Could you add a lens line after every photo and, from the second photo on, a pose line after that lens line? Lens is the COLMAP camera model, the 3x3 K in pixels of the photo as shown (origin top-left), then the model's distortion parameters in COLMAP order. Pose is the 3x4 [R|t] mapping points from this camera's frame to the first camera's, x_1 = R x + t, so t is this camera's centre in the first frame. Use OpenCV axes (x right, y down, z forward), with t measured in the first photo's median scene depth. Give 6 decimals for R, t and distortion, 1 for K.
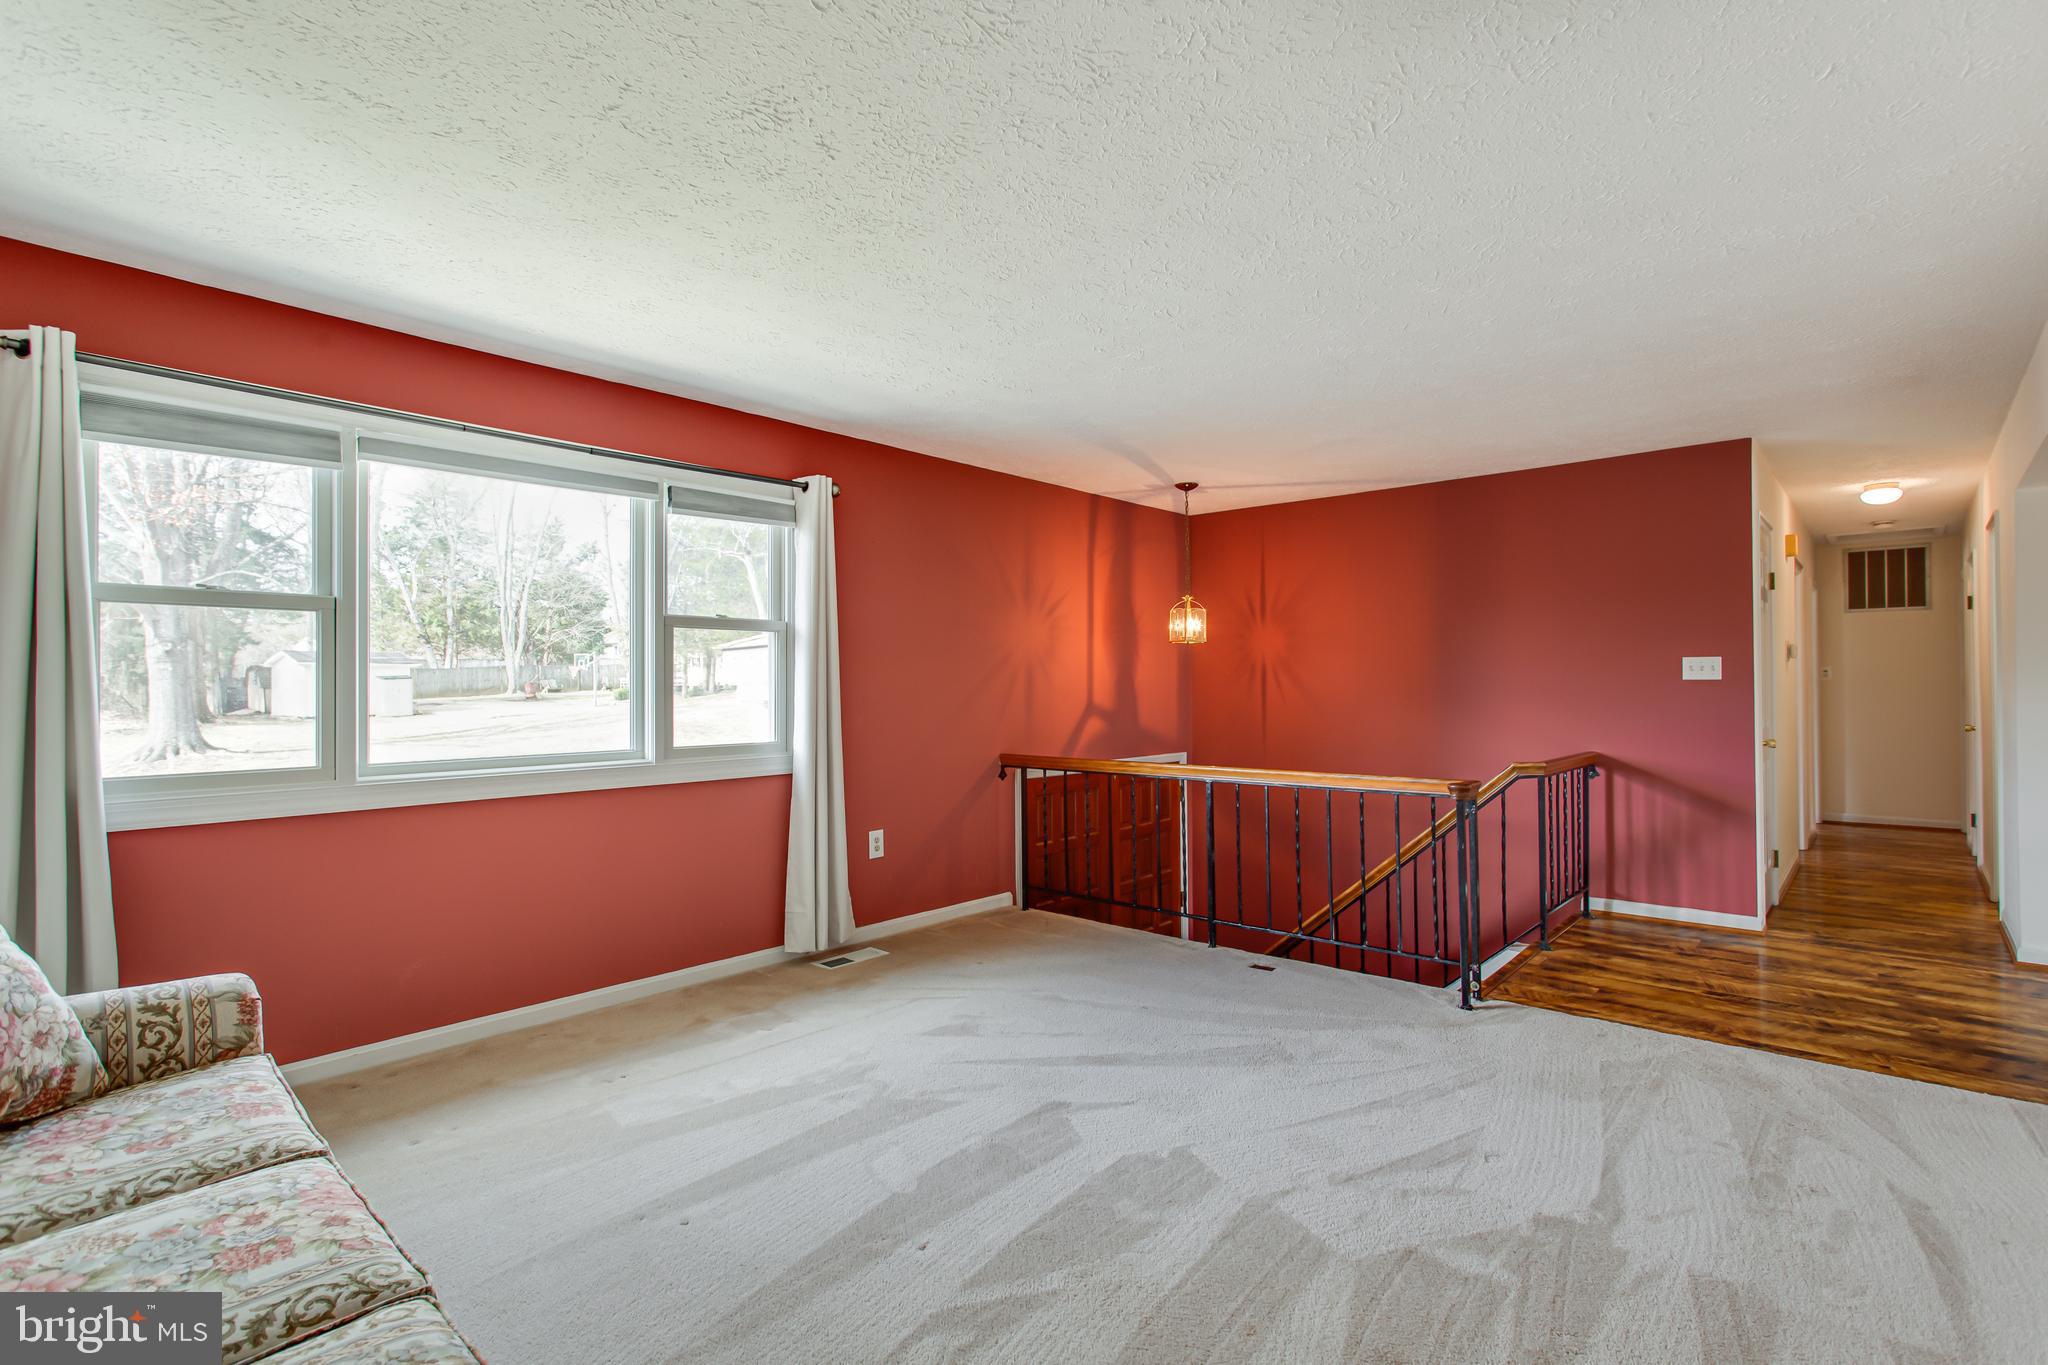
lens RADIAL K [[983.5, 0, 1032.2], [0, 983.5, 673.6], [0, 0, 1]] dist [0.001149, 0.000349]
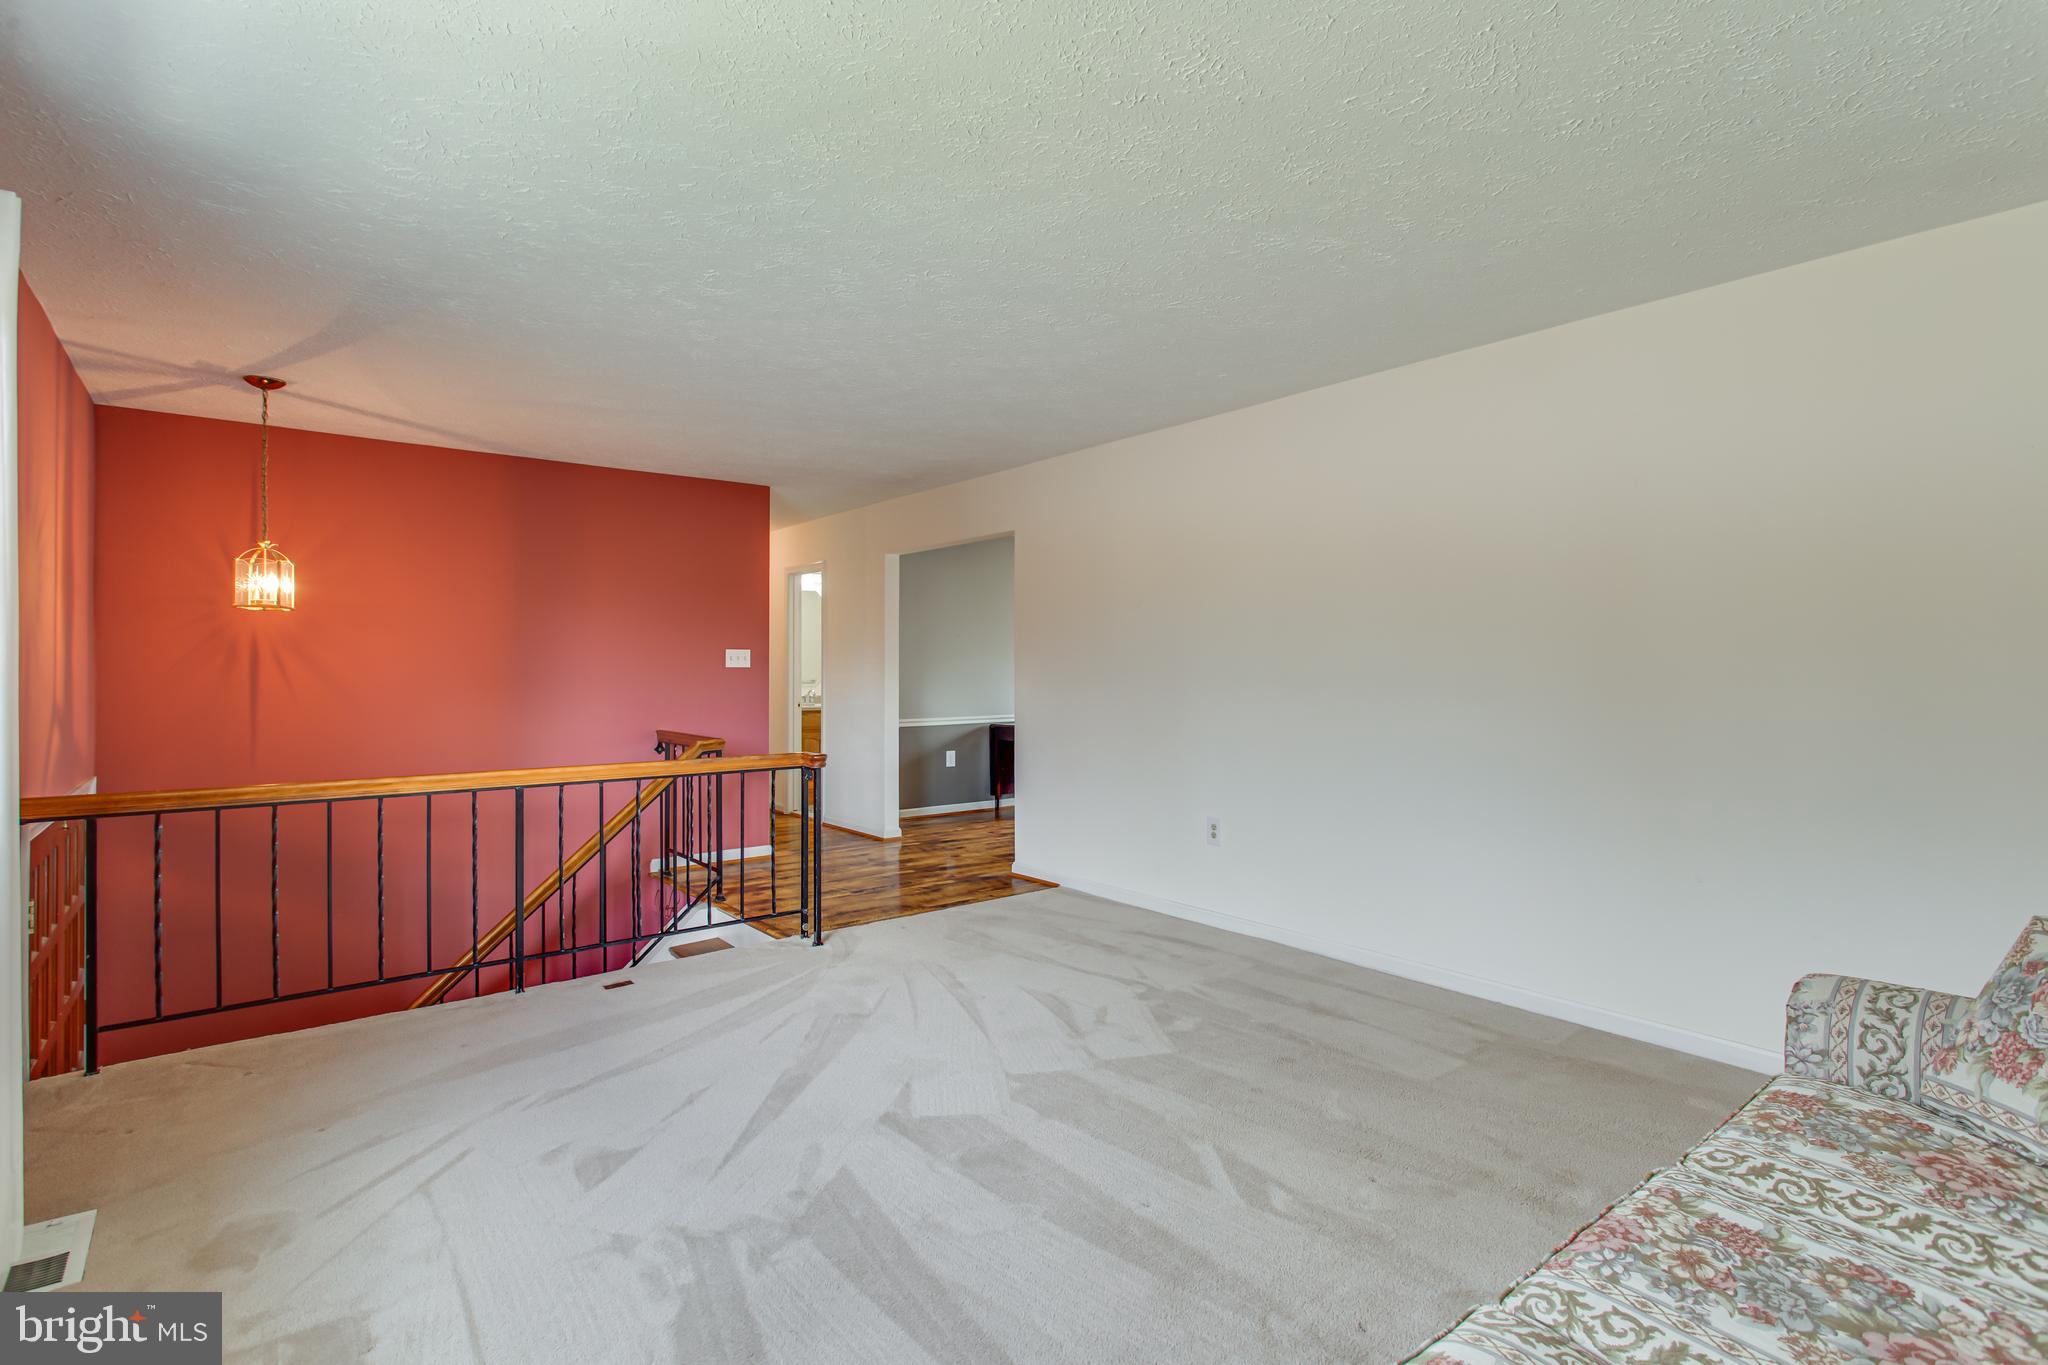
lens RADIAL K [[983.5, 0, 1032.2], [0, 983.5, 673.6], [0, 0, 1]] dist [0.001149, 0.000349]
pose [[0.162919, -0.000090, 0.986639, -0.772117], [-0.011563, 0.999931, 0.002000, 0.010691], [-0.986572, -0.011734, 0.162907, 0.632042]]
